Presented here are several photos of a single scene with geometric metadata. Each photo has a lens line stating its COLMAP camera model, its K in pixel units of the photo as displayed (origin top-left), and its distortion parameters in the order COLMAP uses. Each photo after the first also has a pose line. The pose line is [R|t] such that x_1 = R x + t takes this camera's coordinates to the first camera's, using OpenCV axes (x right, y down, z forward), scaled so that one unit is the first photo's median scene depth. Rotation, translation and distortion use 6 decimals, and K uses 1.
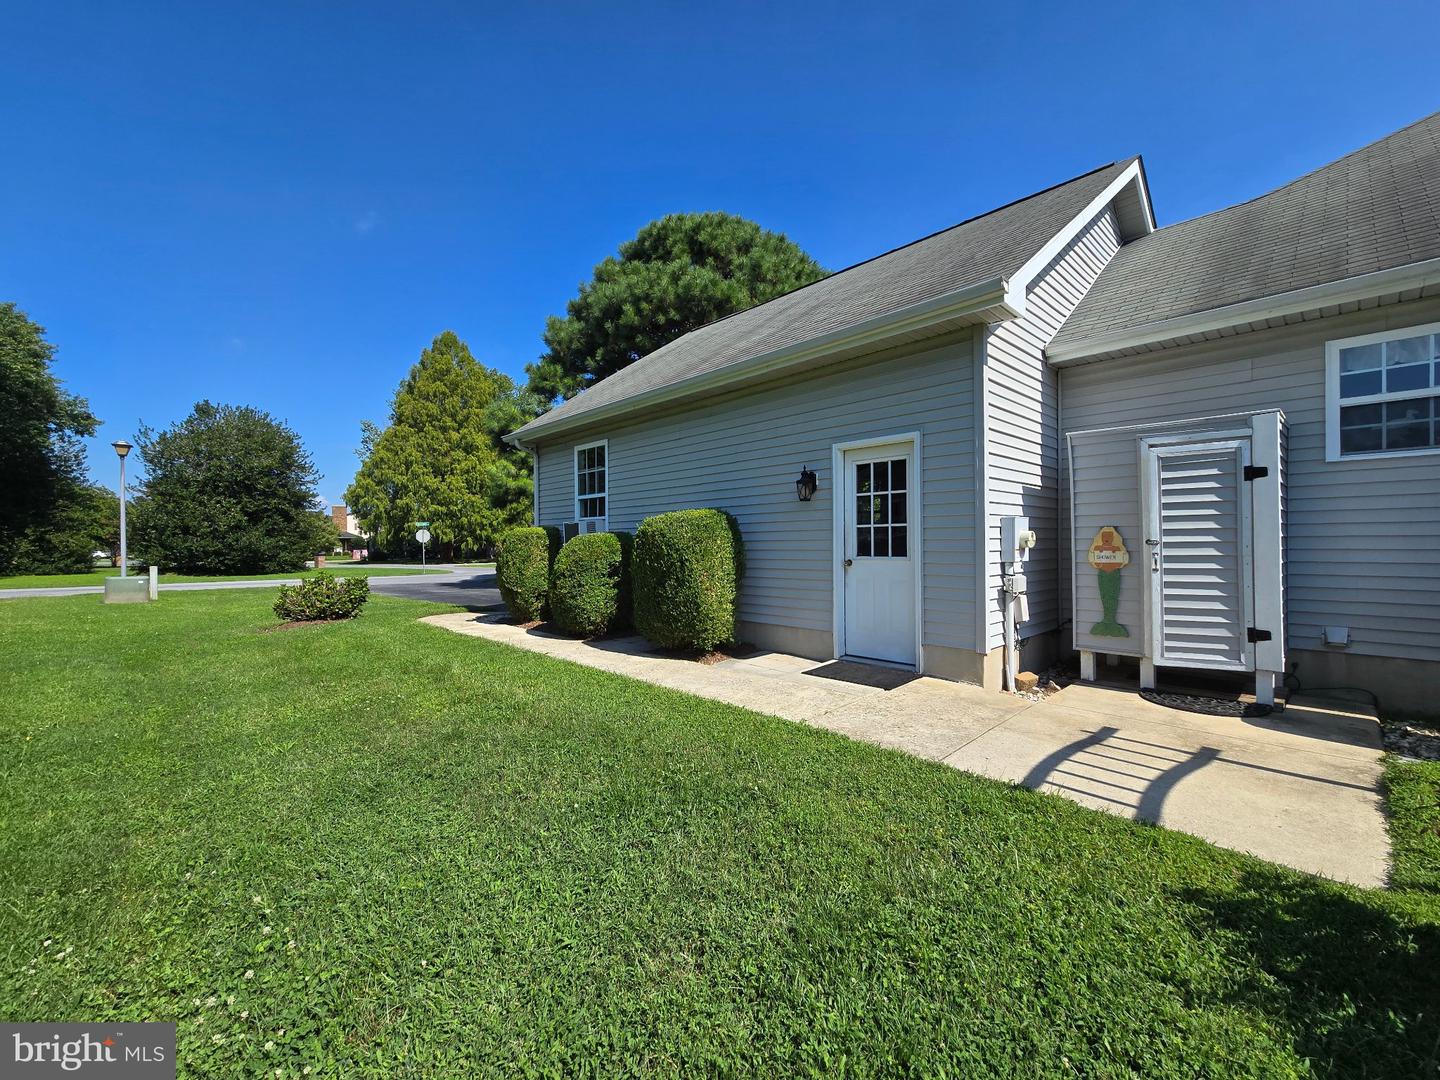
lens RADIAL K [[595.6, 0, 723.0], [0, 595.6, 544.9], [0, 0, 1]] dist [-0.003886, 0.002089]
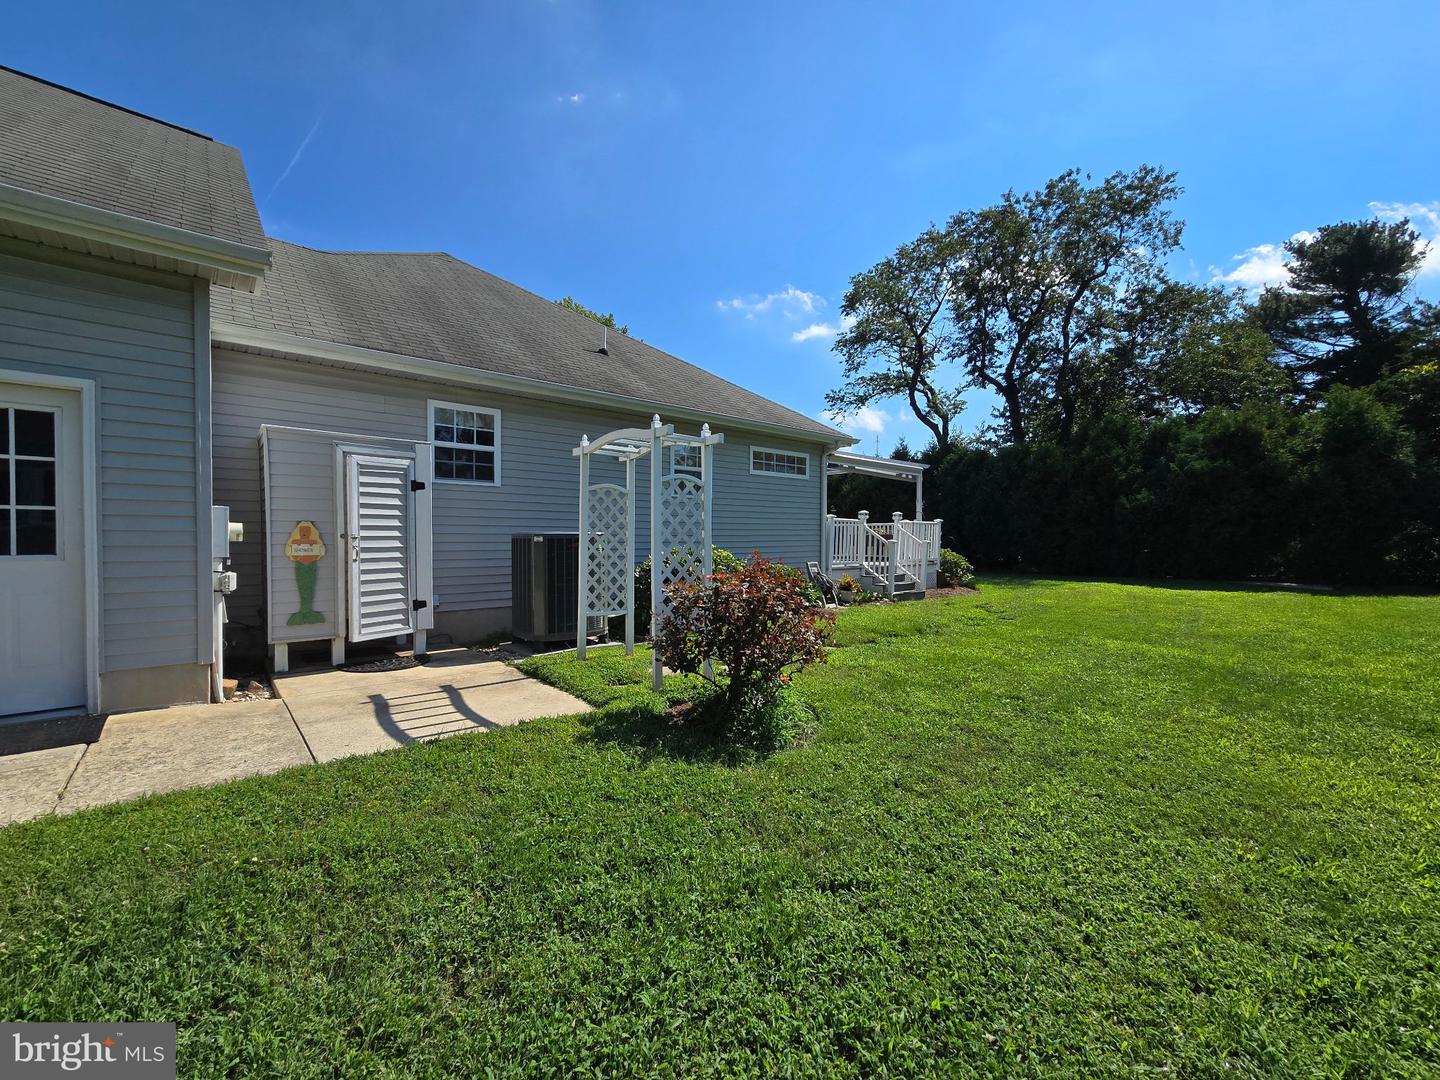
lens RADIAL K [[595.6, 0, 718.8], [0, 595.6, 538.4], [0, 0, 1]] dist [-0.003886, 0.002089]
pose [[0.034198, 0.006007, 0.999397, -0.447316], [0.003109, 0.999976, -0.006117, 0.009673], [-0.999410, 0.003317, 0.034179, 0.263361]]
